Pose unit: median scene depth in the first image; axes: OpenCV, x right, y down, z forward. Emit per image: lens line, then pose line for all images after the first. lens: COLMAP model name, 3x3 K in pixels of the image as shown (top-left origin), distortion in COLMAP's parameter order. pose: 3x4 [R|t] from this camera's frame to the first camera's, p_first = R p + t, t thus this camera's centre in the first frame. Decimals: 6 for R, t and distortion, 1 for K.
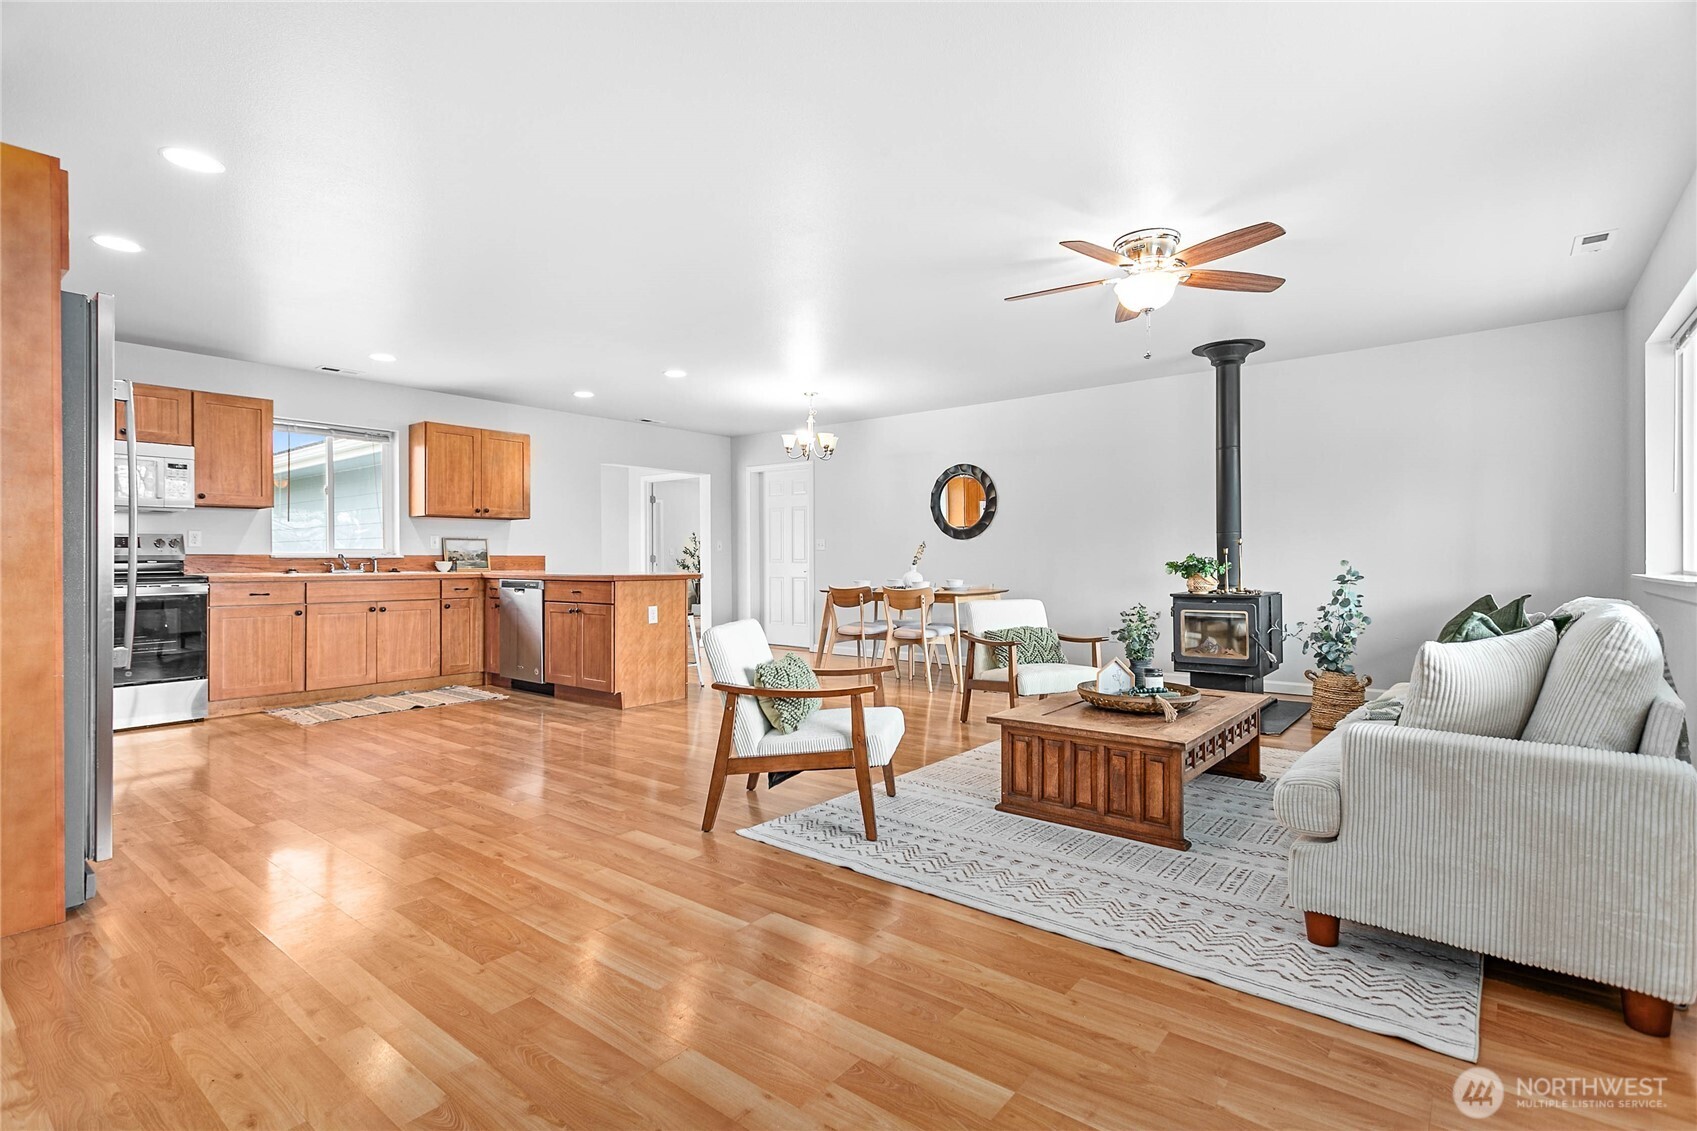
lens RADIAL K [[805.3, 0, 846.1], [0, 805.3, 556.5], [0, 0, 1]] dist [0.001715, -0.000185]
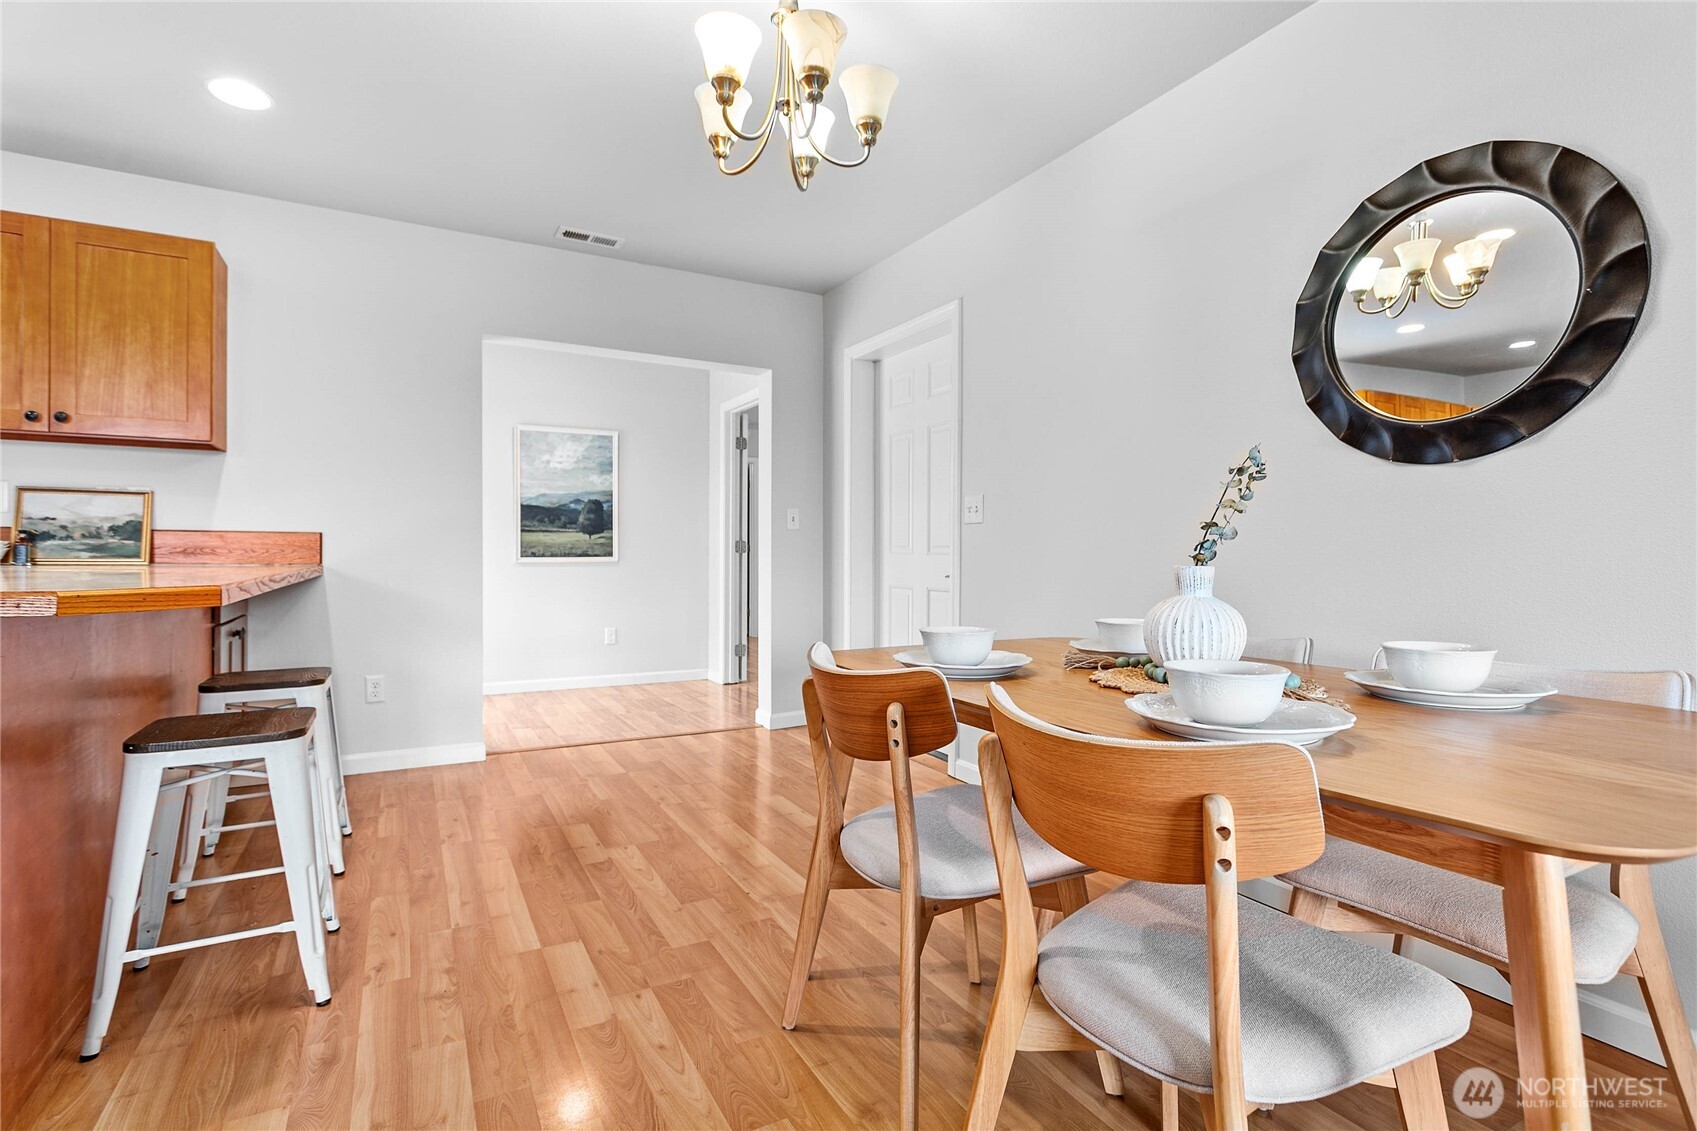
lens RADIAL K [[805.3, 0, 857.9], [0, 805.3, 555.0], [0, 0, 1]] dist [0.001715, -0.000185]
pose [[0.924622, 0.008777, -0.380786, 0.090732], [-0.007776, 0.999961, 0.004168, 0.008709], [0.380808, -0.000893, 0.924654, 0.860591]]
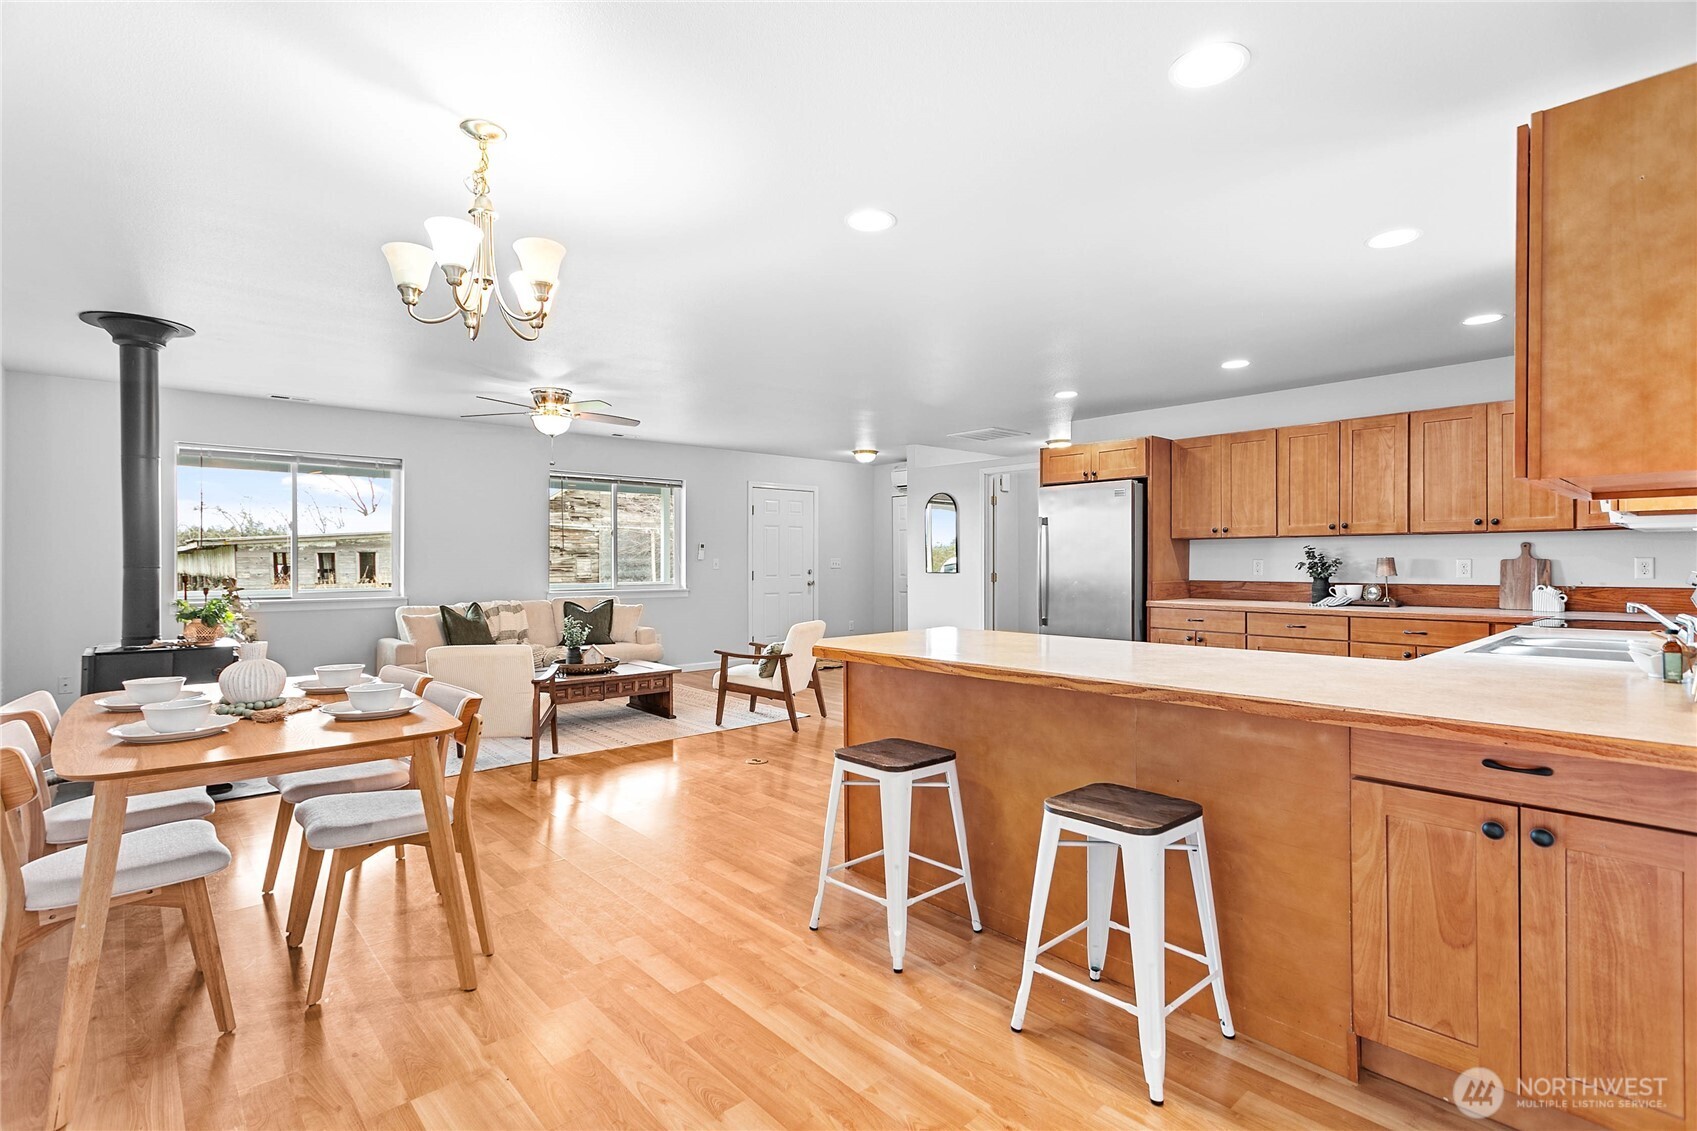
lens RADIAL K [[805.3, 0, 847.9], [0, 805.3, 555.8], [0, 0, 1]] dist [0.001715, -0.000185]
pose [[-0.985927, 0.005965, 0.167072, -0.281465], [0.004514, 0.999949, -0.009060, -0.027497], [-0.167117, -0.008179, -0.985903, 1.476085]]
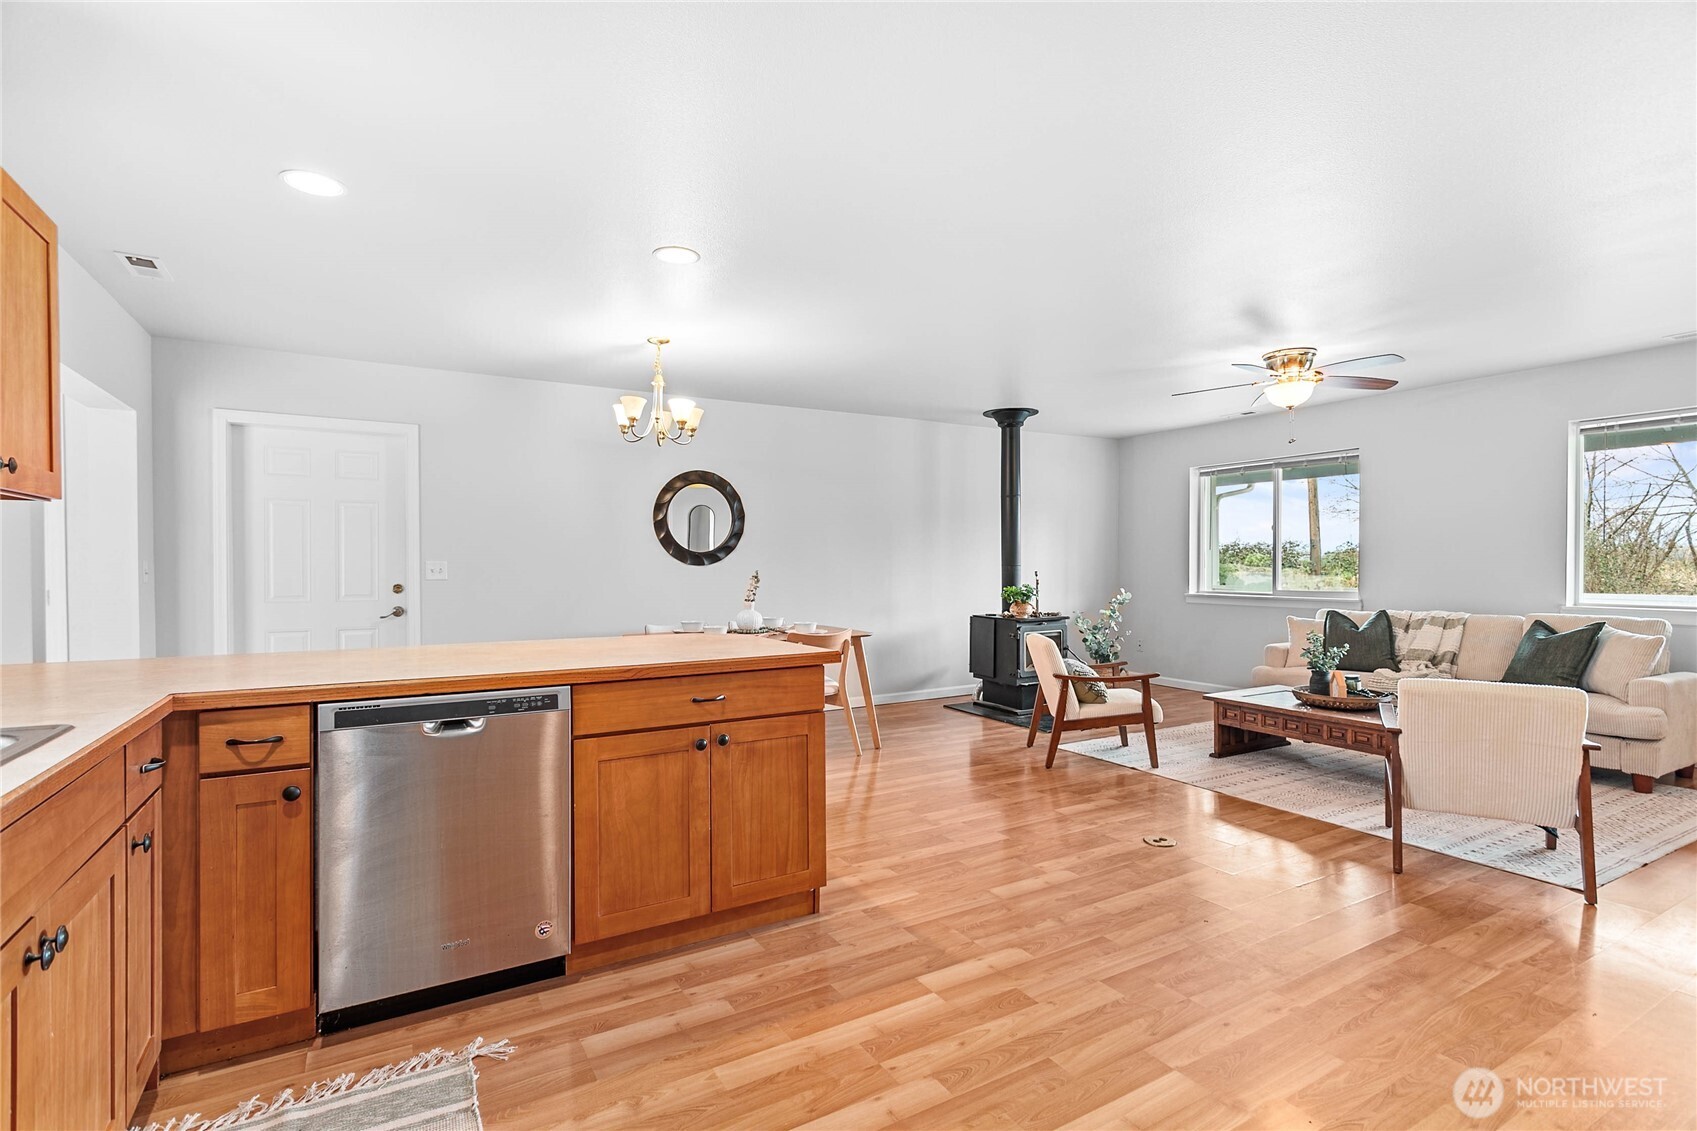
lens RADIAL K [[805.3, 0, 842.3], [0, 805.3, 568.0], [0, 0, 1]] dist [0.001715, -0.000185]
pose [[0.362518, -0.004520, 0.931966, -0.663380], [-0.000908, 0.999986, 0.005203, -0.027741], [-0.931976, -0.002733, 0.362509, 0.712724]]
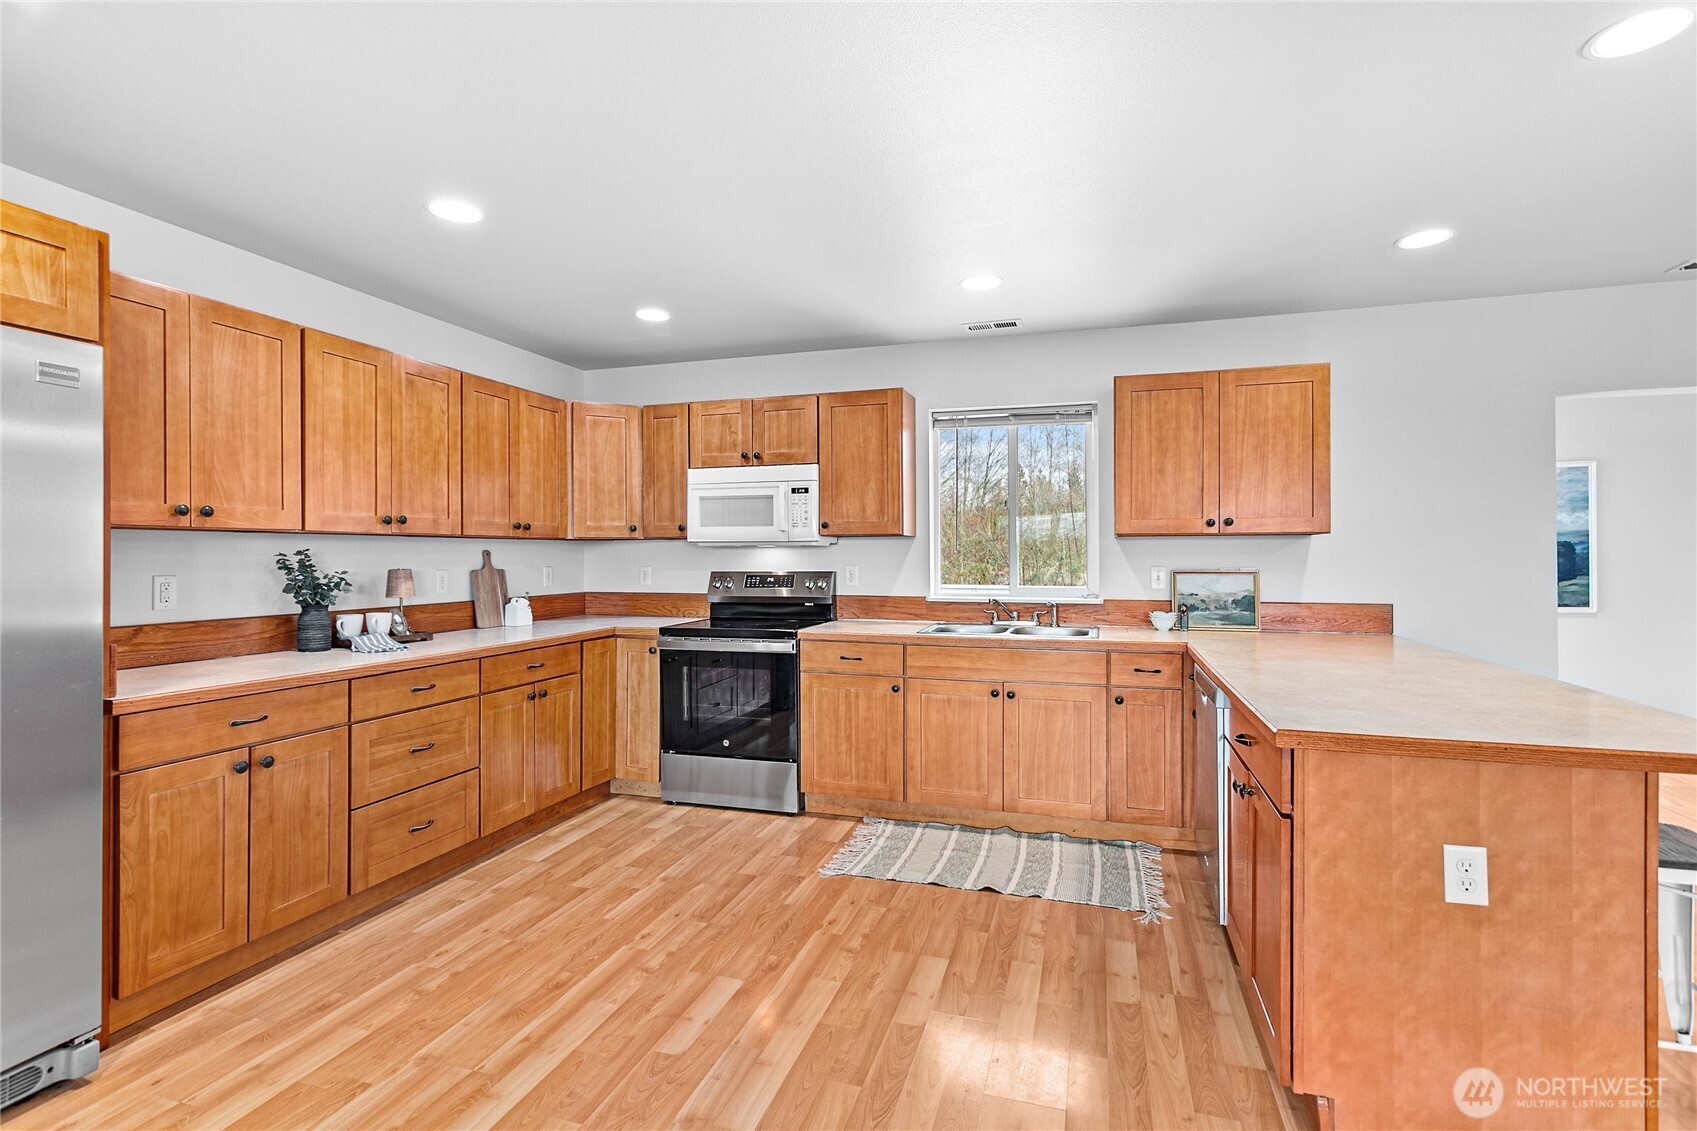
lens RADIAL K [[805.3, 0, 845.5], [0, 805.3, 558.4], [0, 0, 1]] dist [0.001715, -0.000185]
pose [[0.361491, 0.005820, -0.932357, -0.045754], [0.003532, 0.999965, 0.007611, -0.041838], [0.932369, -0.006045, 0.361458, 0.632989]]
